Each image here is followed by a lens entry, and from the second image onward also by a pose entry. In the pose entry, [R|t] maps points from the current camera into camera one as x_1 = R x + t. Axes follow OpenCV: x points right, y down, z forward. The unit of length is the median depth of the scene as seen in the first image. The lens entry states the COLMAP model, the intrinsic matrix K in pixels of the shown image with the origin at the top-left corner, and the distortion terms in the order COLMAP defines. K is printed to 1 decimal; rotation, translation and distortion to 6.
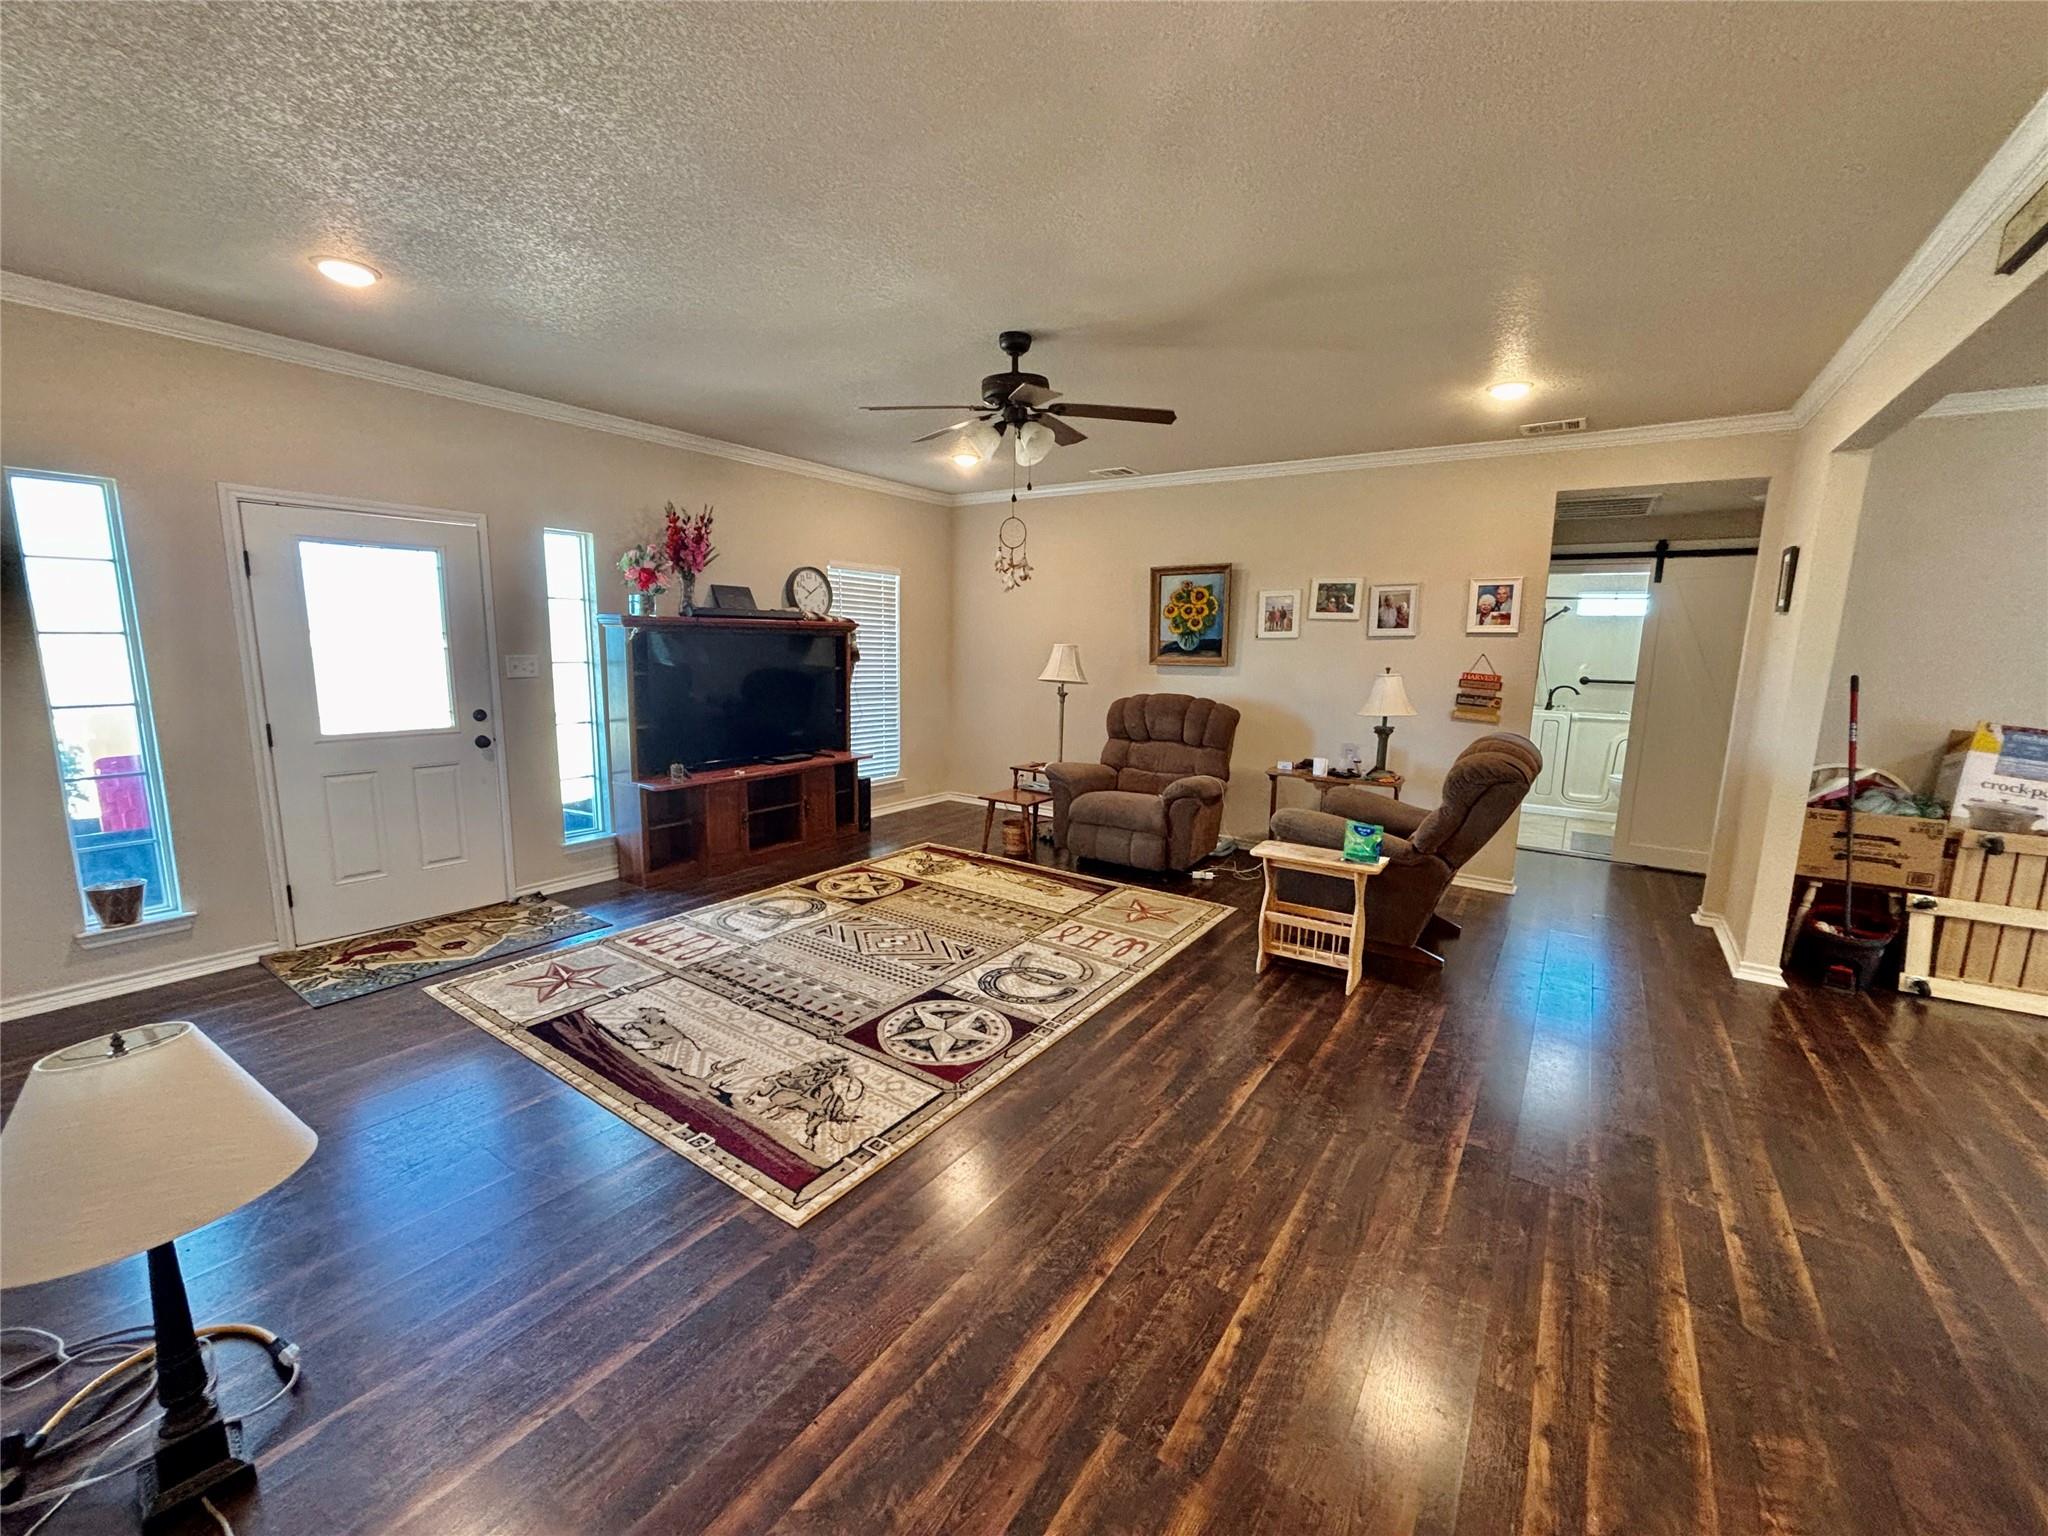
lens RADIAL K [[825.2, 0, 1024.0], [0, 825.2, 768.0], [0, 0, 1]] dist [0.001372, 0.000060]
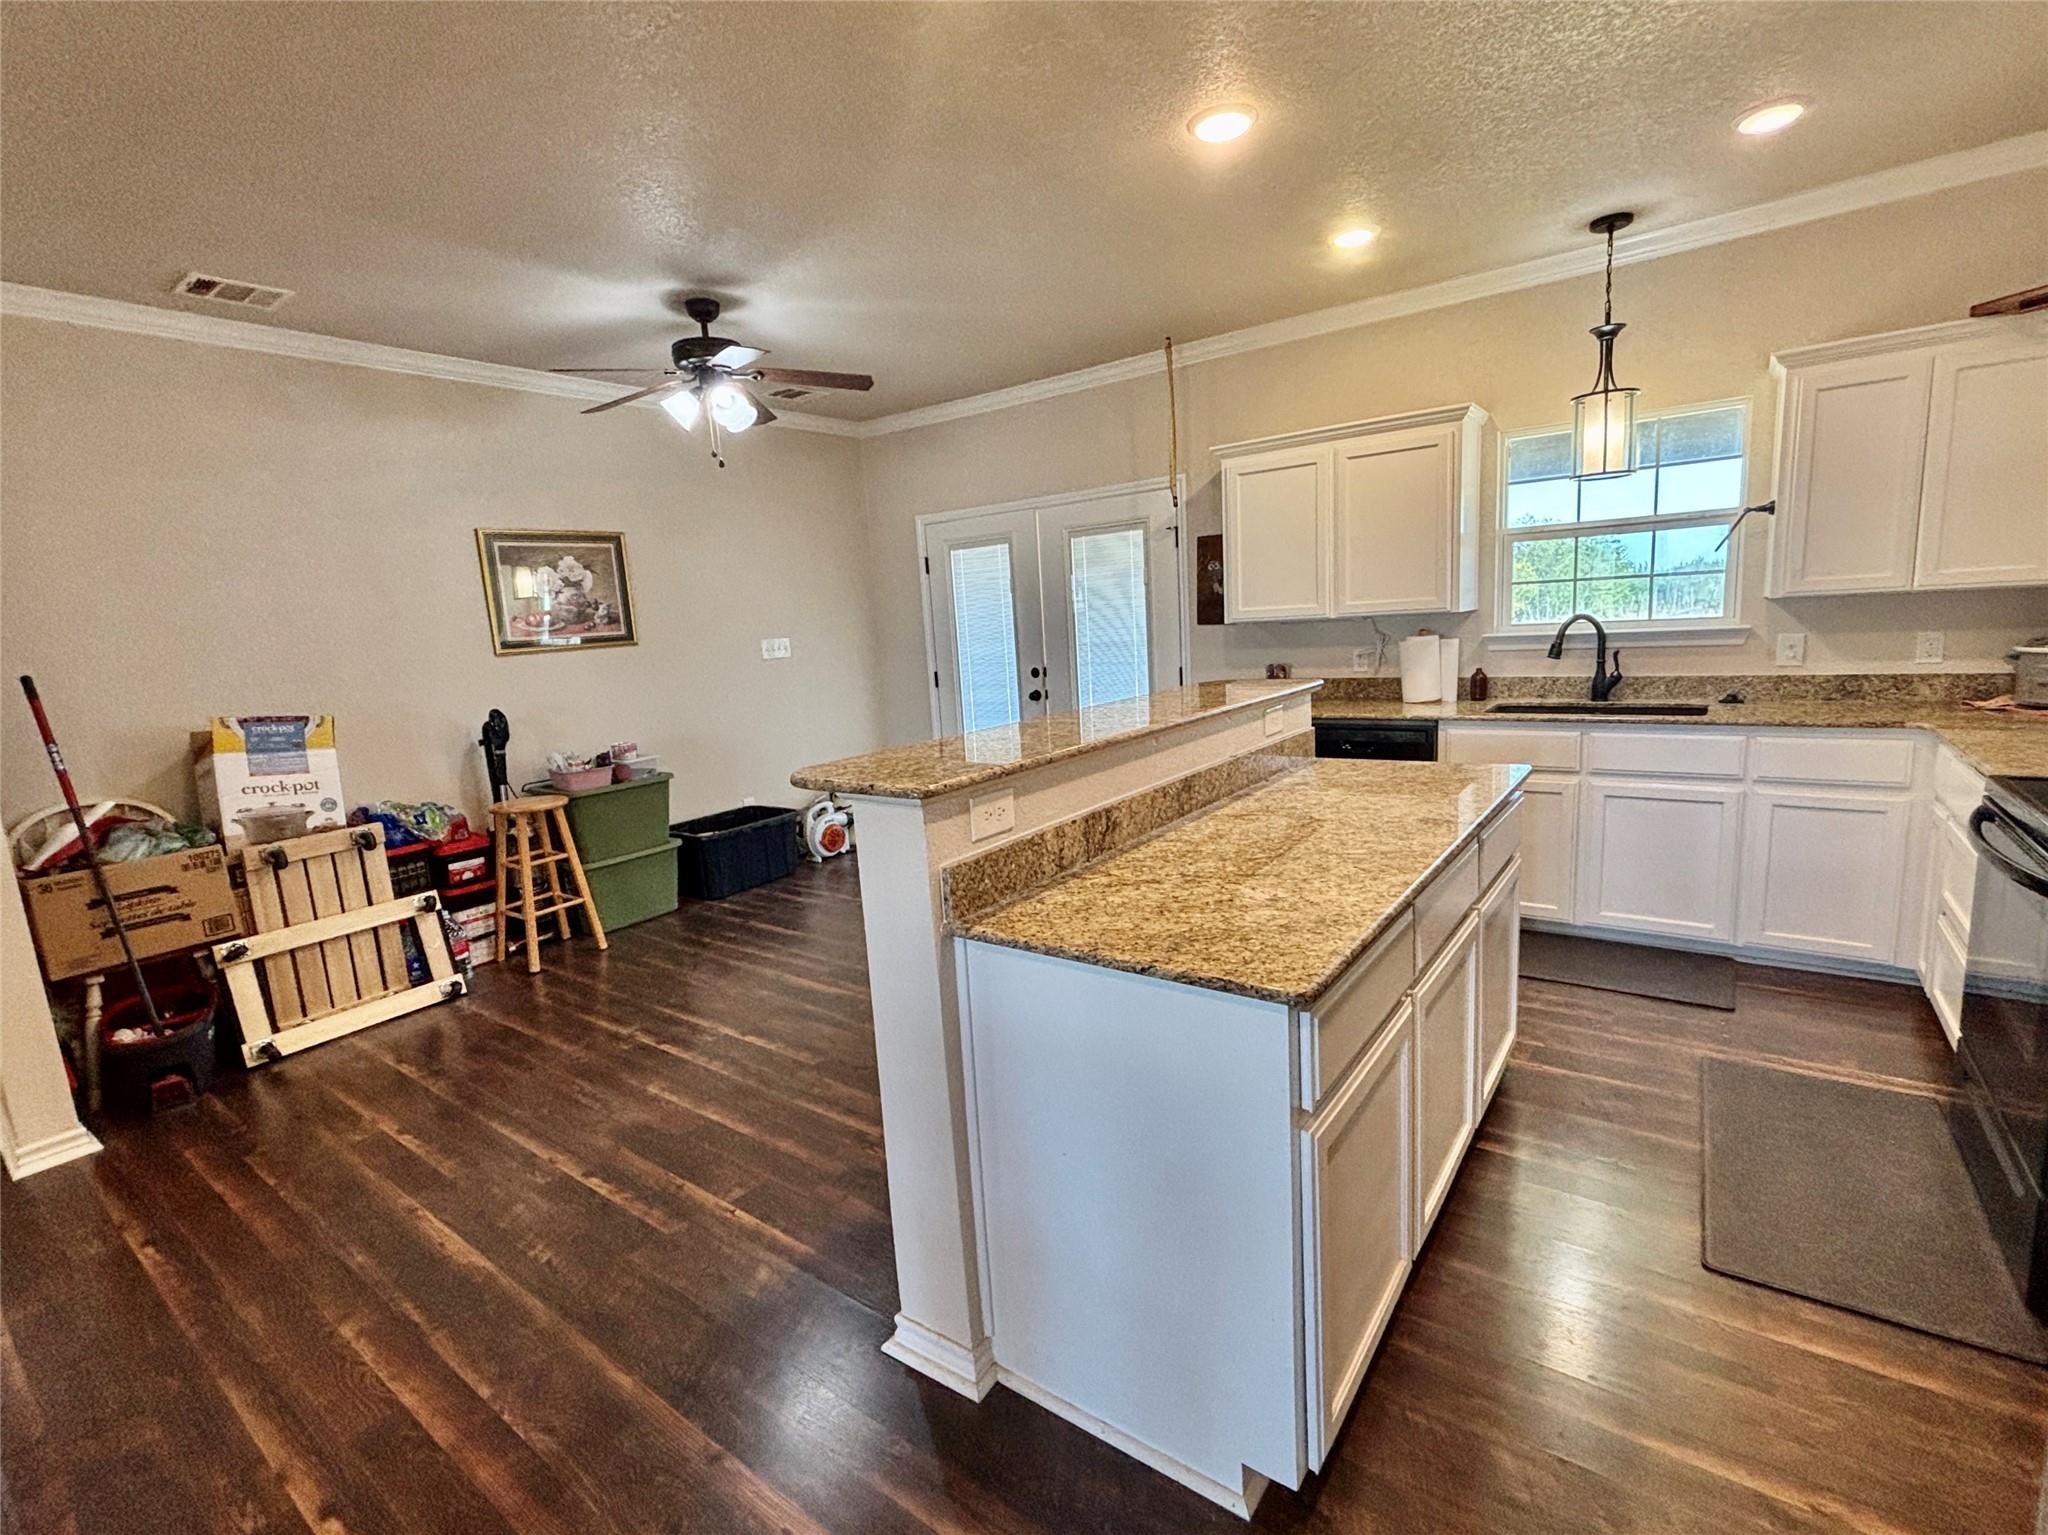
lens RADIAL K [[923.4, 0, 1024.0], [0, 923.4, 767.5], [0, 0, 1]] dist [0.000706, -0.000158]
pose [[0.032645, -0.186360, 0.981939, 0.250536], [0.220488, 0.959601, 0.174790, 0.007138], [-0.974843, 0.210800, 0.072416, 0.149141]]
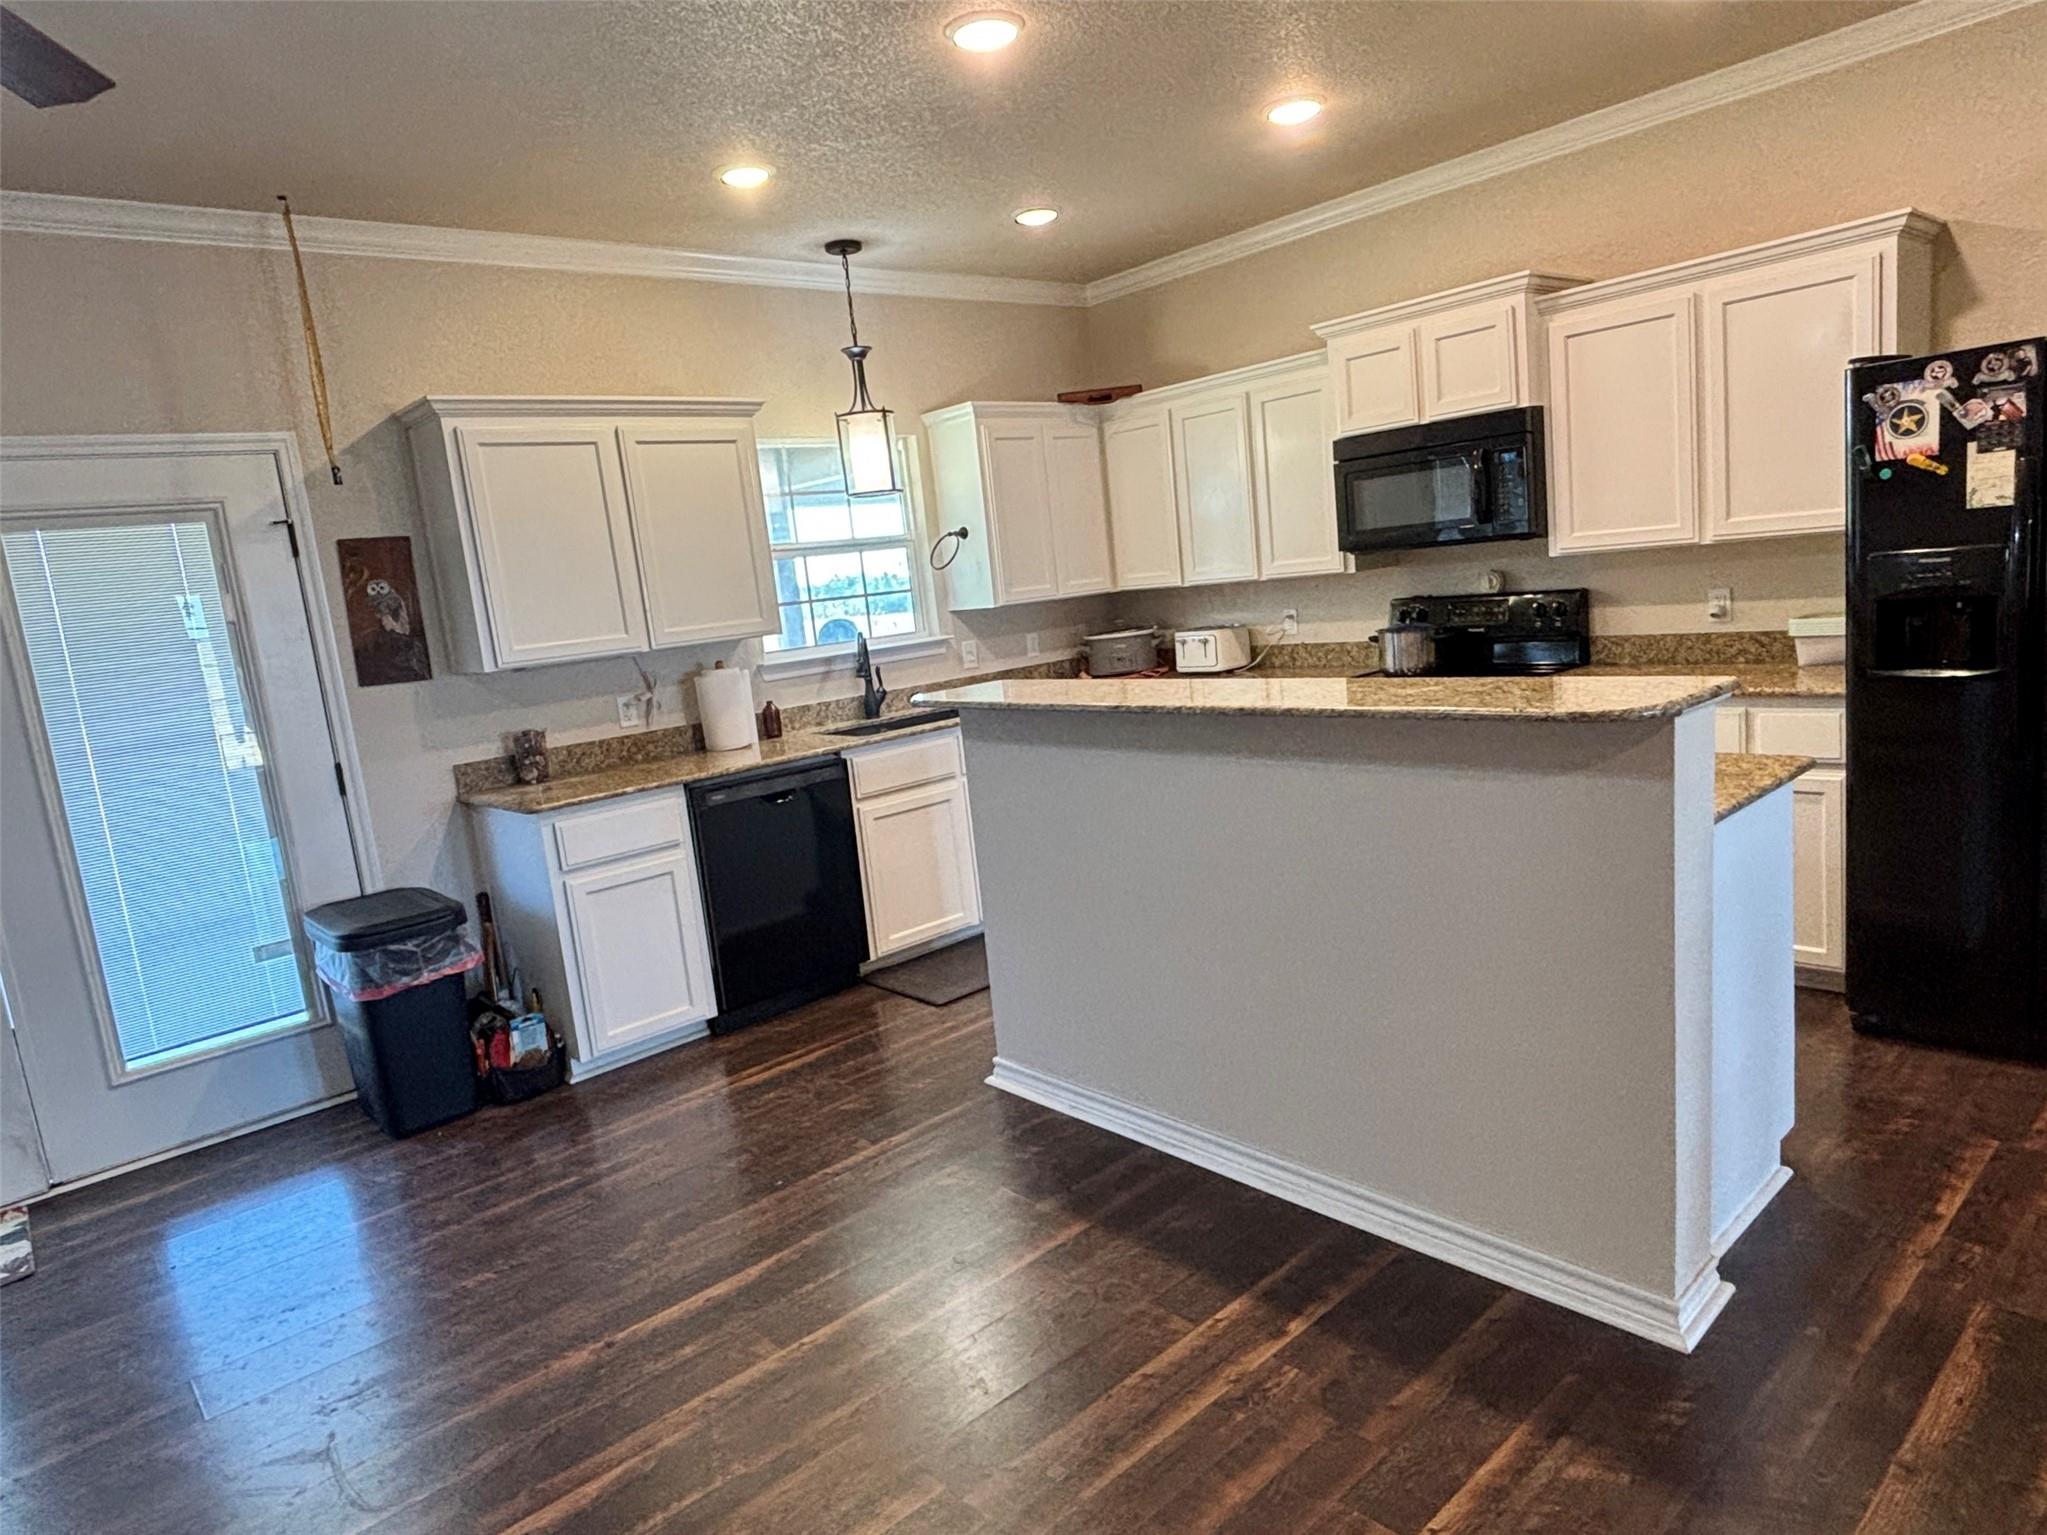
lens RADIAL K [[1221.5, 0, 1023.5], [0, 1221.5, 767.5], [0, 0, 1]] dist [-0.003262, -0.000921]
pose [[-0.965295, 0.038417, 0.258320, 1.130990], [0.121844, 0.941122, 0.315347, -0.161014], [-0.230996, 0.335878, -0.913141, 1.195228]]
